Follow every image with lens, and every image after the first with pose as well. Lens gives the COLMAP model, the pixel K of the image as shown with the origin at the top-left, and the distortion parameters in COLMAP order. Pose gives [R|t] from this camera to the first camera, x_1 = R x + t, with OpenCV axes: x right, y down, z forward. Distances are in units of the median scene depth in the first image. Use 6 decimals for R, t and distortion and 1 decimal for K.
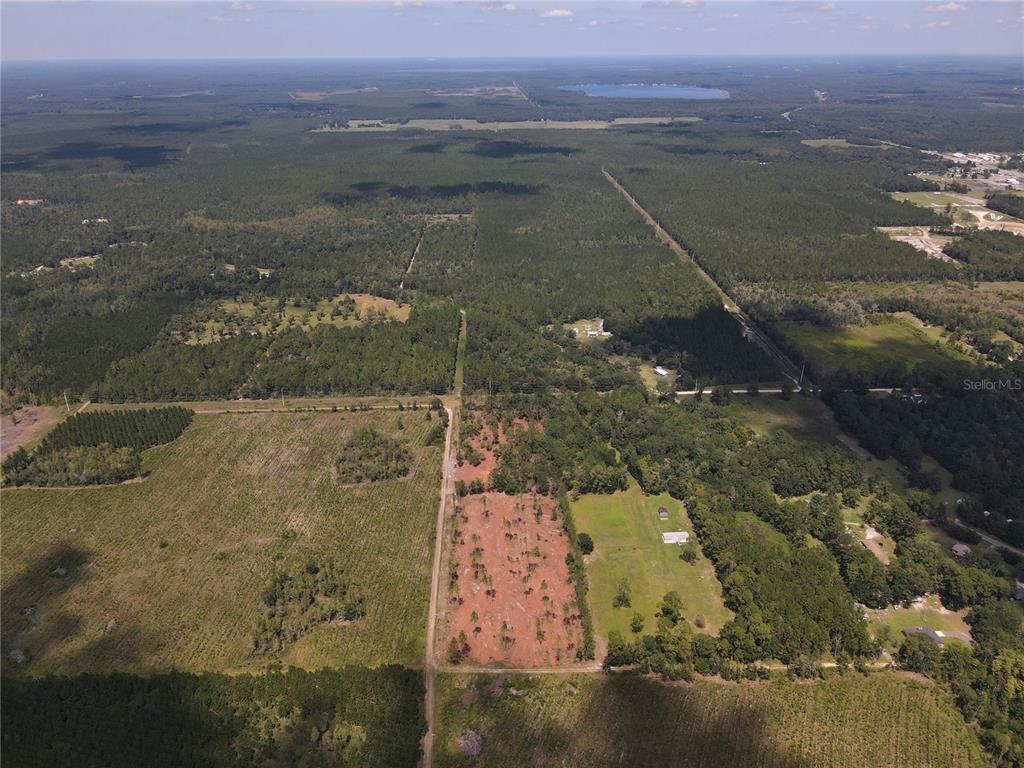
lens RADIAL K [[719.1, 0, 513.0], [0, 719.1, 387.0], [0, 0, 1]] dist [-0.001840, 0.021677]
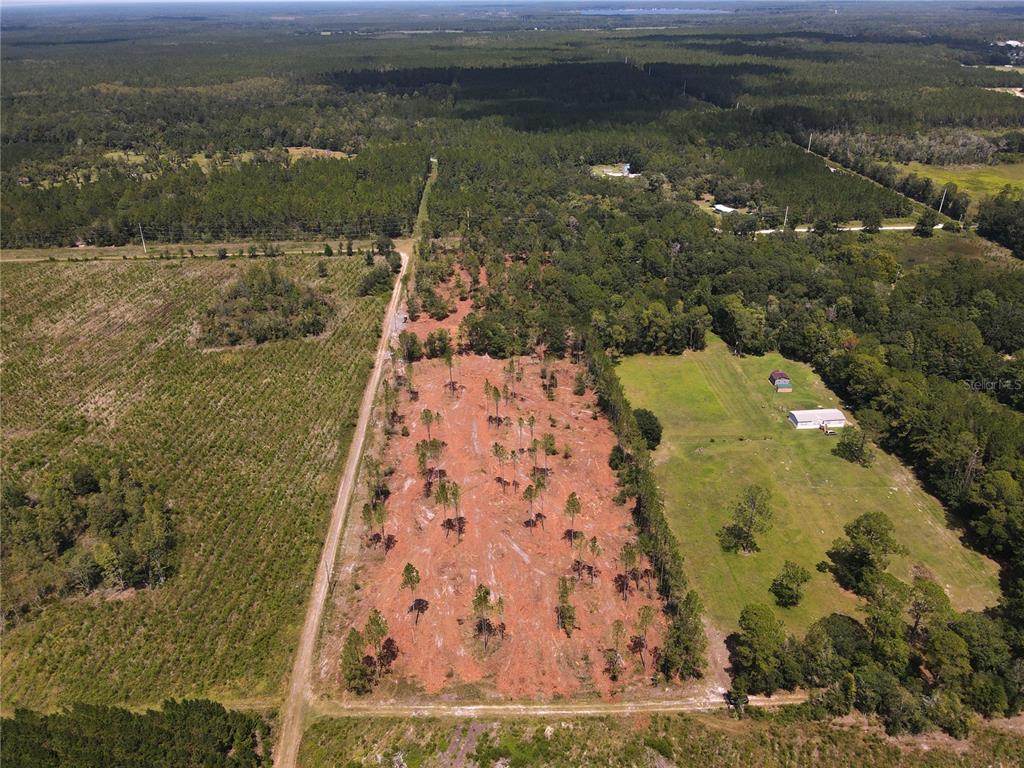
lens RADIAL K [[719.1, 0, 512.5], [0, 719.1, 383.3], [0, 0, 1]] dist [-0.001840, 0.021677]
pose [[0.999911, -0.011415, 0.006963, 0.003036], [0.010996, 0.998292, 0.057385, 0.138357], [-0.007606, -0.057303, 0.998328, 0.443510]]
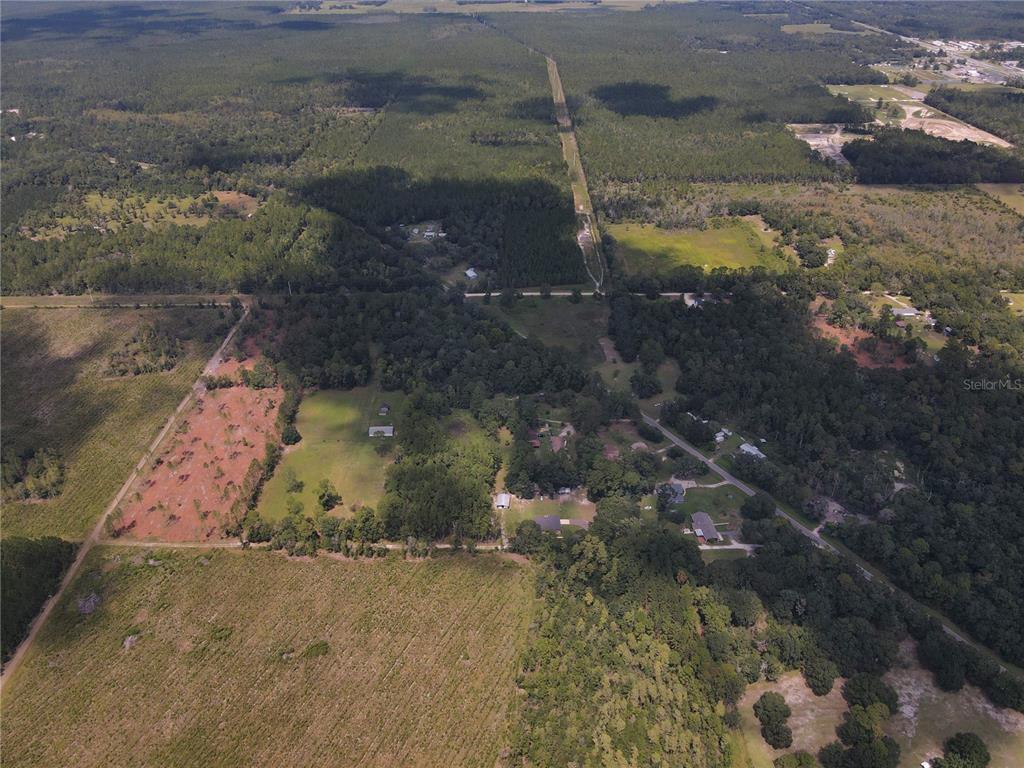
lens RADIAL K [[719.1, 0, 517.3], [0, 719.1, 378.0], [0, 0, 1]] dist [-0.001840, 0.021677]
pose [[0.999407, 0.017184, -0.029842, 0.418933], [-0.013172, 0.991457, 0.129770, -0.010478], [0.031817, -0.129300, 0.991095, -0.040675]]
